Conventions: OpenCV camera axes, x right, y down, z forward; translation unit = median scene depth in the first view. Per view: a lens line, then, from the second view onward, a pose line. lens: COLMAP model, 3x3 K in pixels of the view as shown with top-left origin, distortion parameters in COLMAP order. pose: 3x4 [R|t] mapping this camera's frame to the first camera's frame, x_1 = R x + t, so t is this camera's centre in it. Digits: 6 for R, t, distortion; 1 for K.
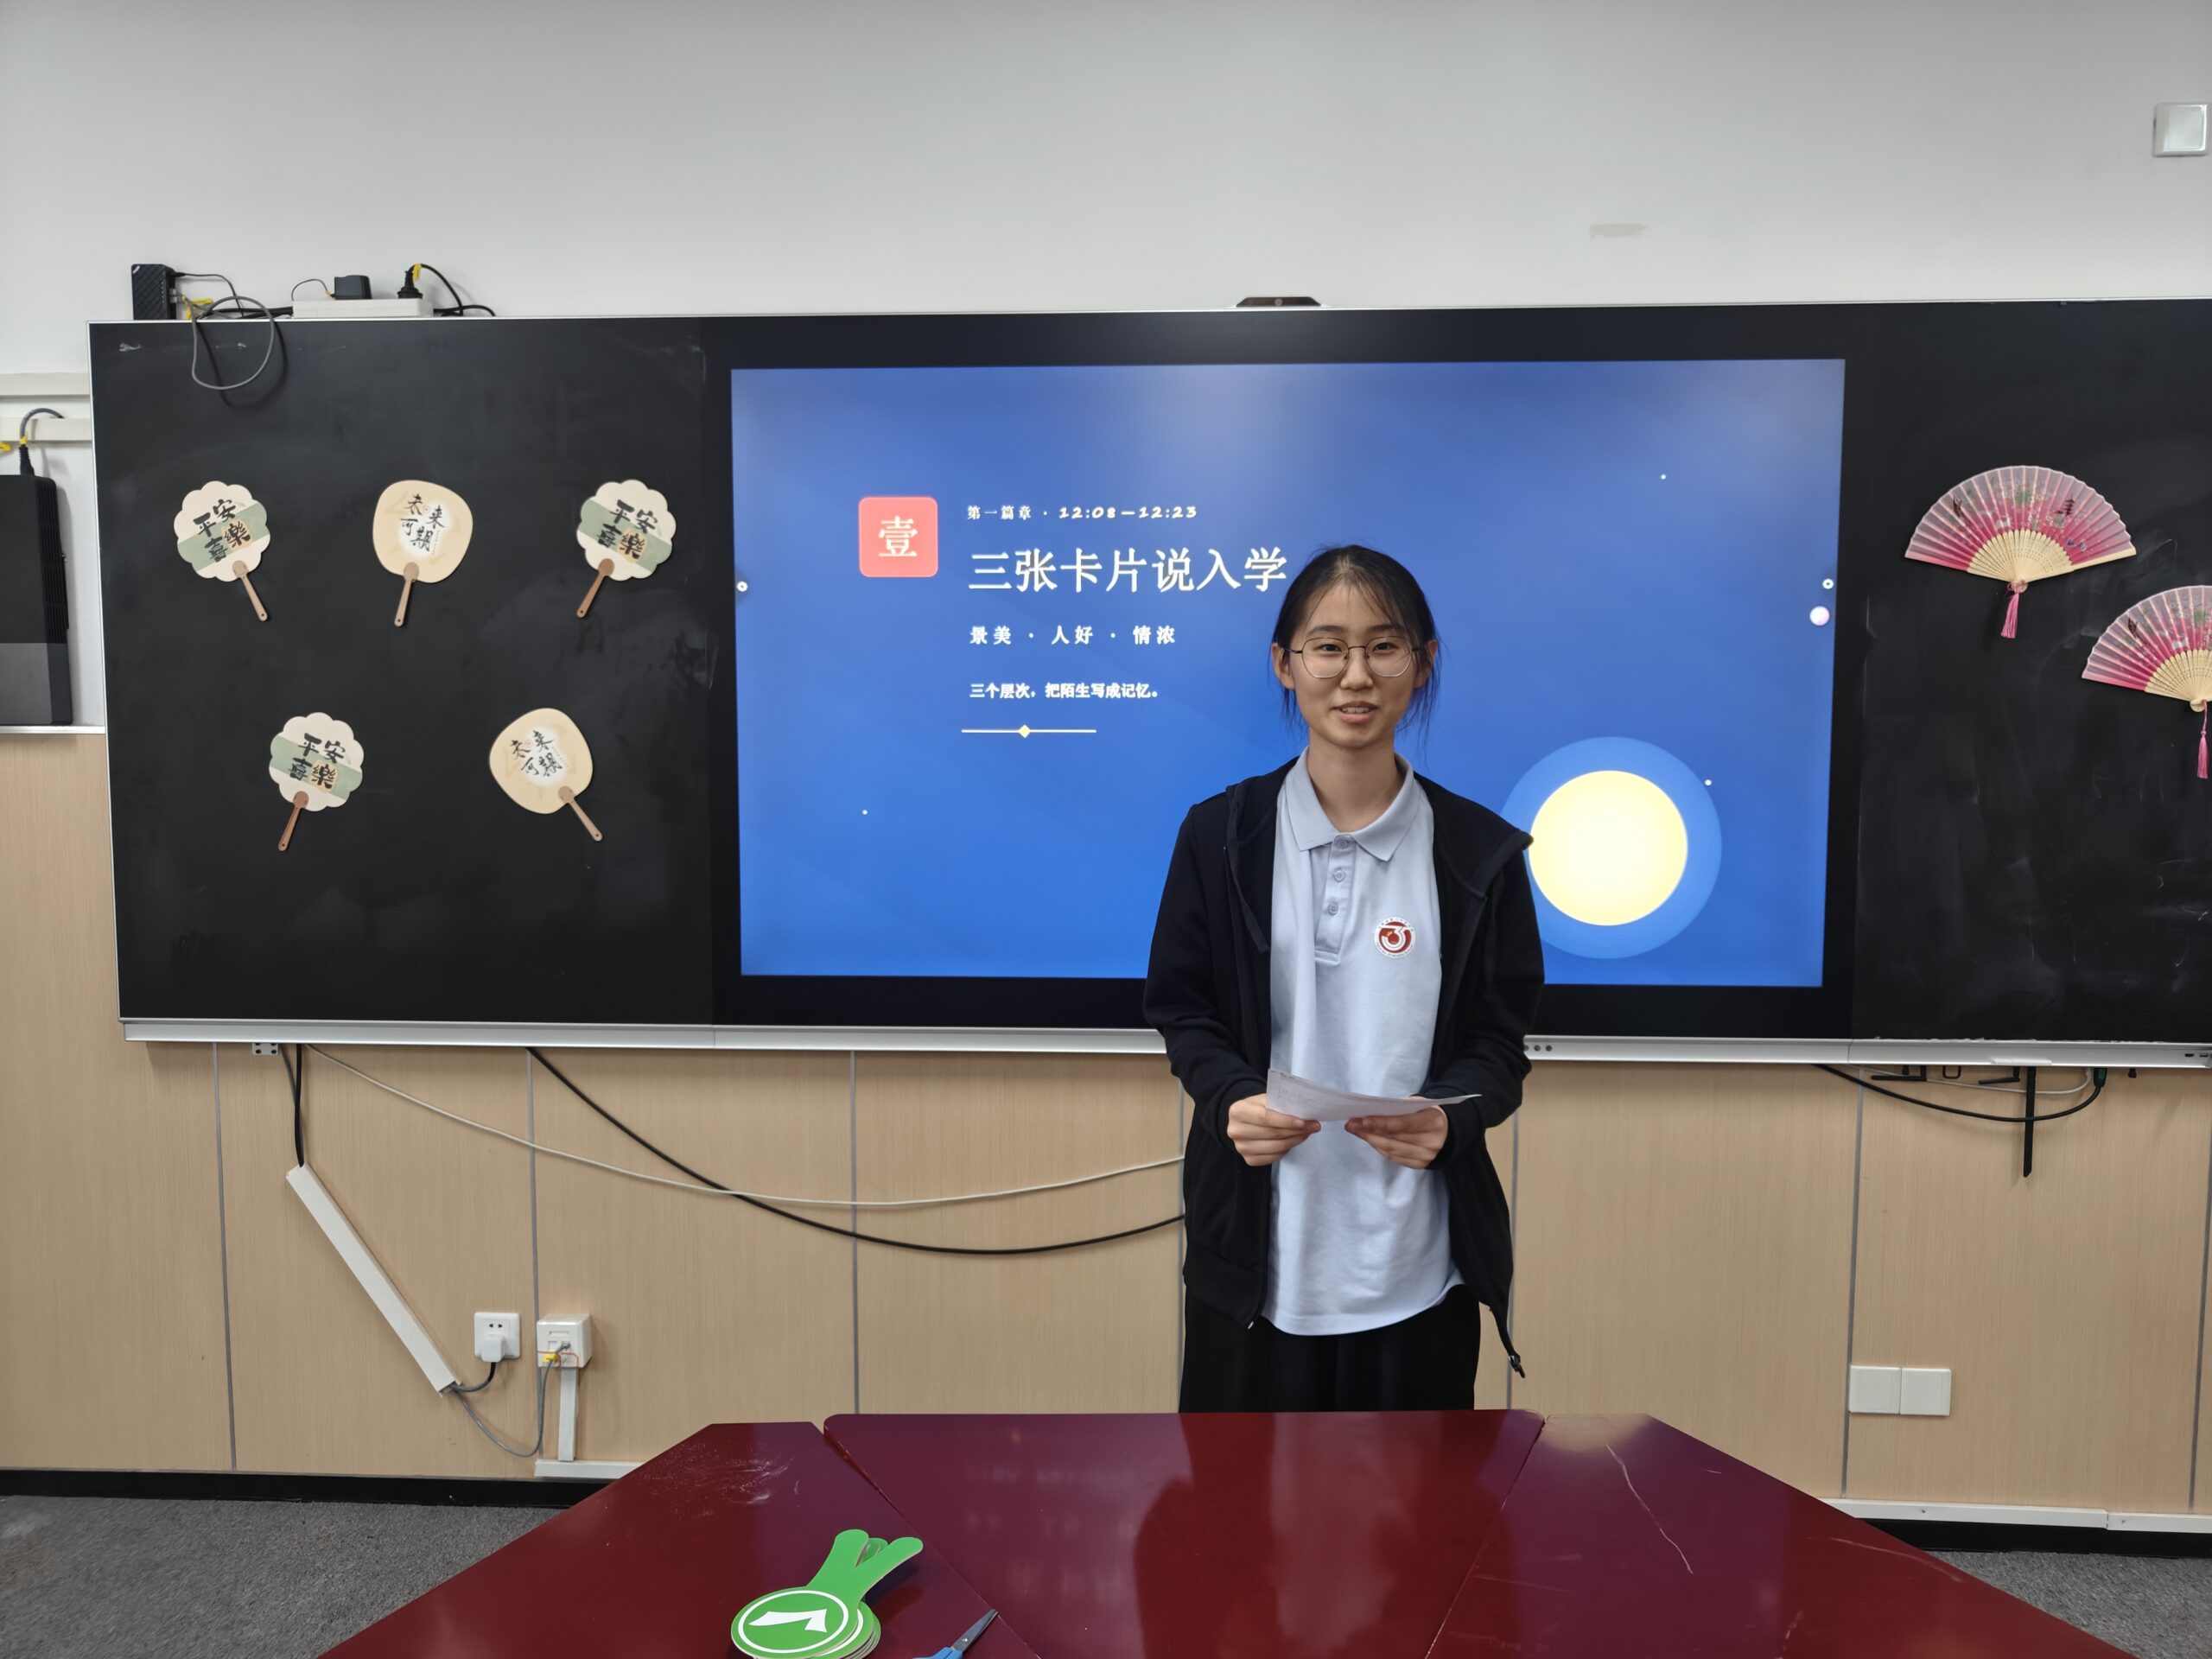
lens RADIAL K [[1550.0, 0, 1090.3], [0, 1550.0, 848.2], [0, 0, 1]] dist [-0.019378, 0.026085]
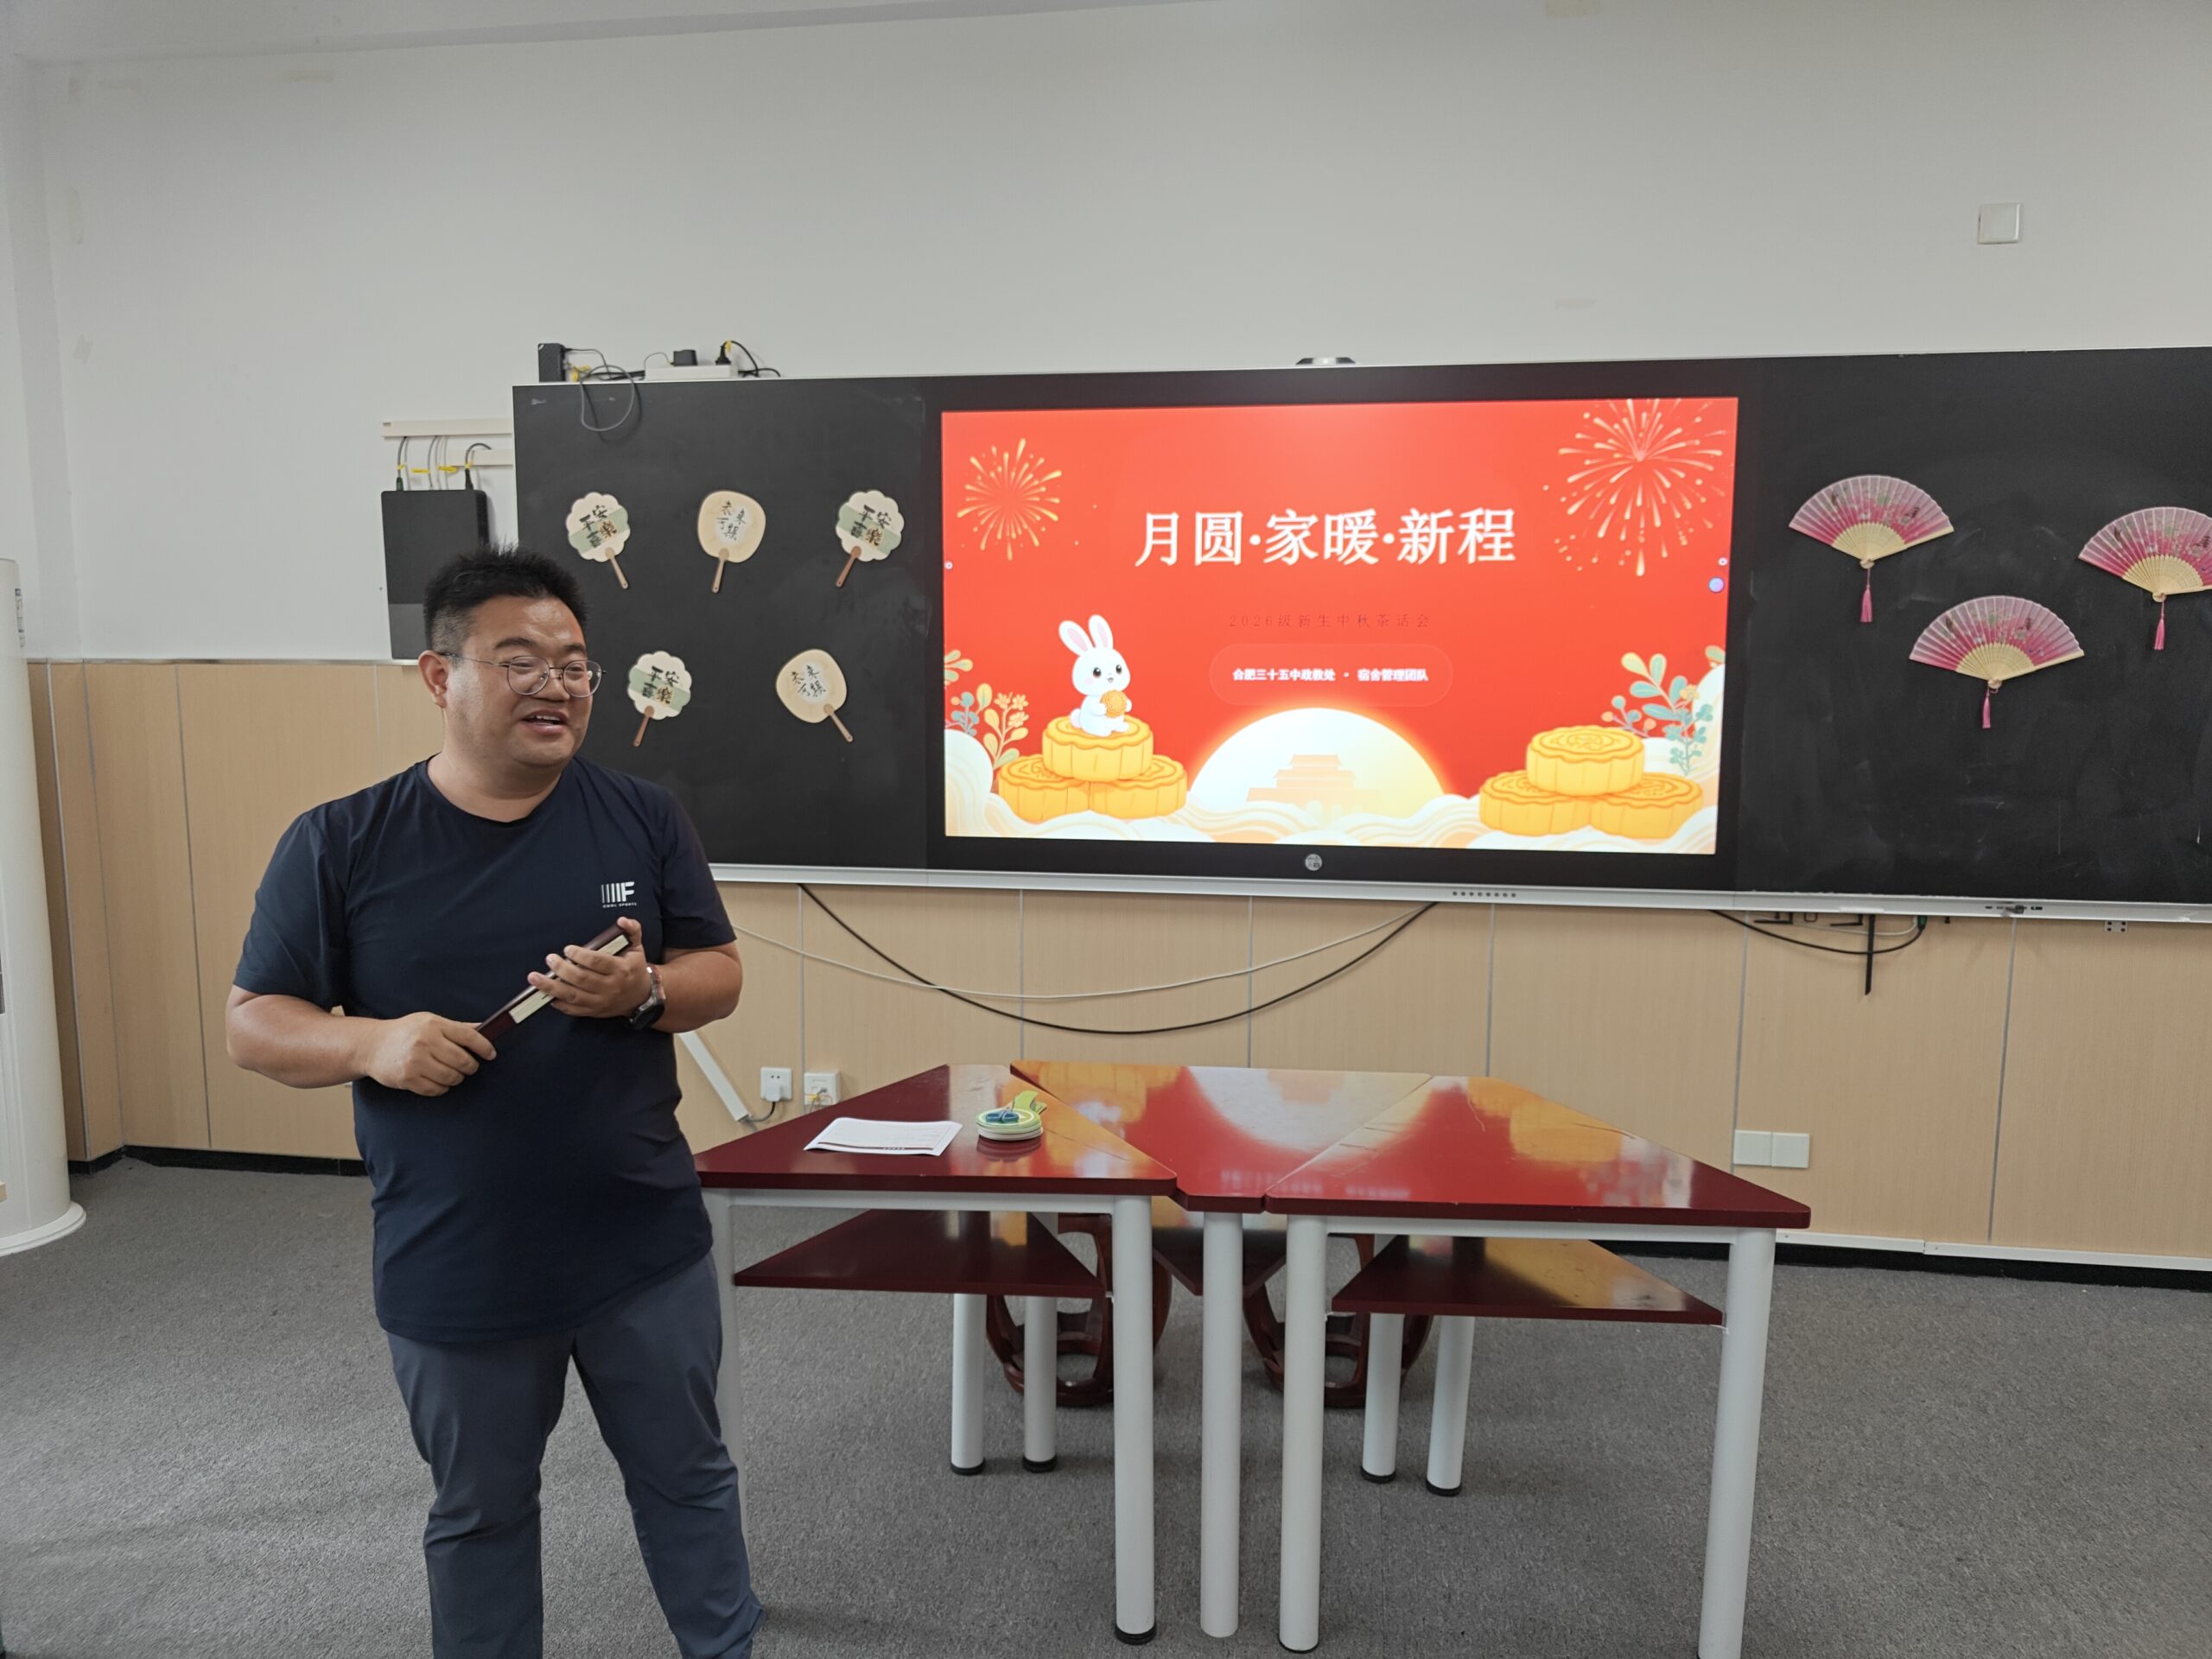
lens RADIAL K [[1550.0, 0, 1095.8], [0, 1550.0, 869.4], [0, 0, 1]] dist [-0.019378, 0.026085]
pose [[0.995752, 0.015246, -0.090803, 0.046429], [-0.010559, 0.998597, 0.051881, 0.037759], [0.091466, -0.050702, 0.994517, -0.433579]]
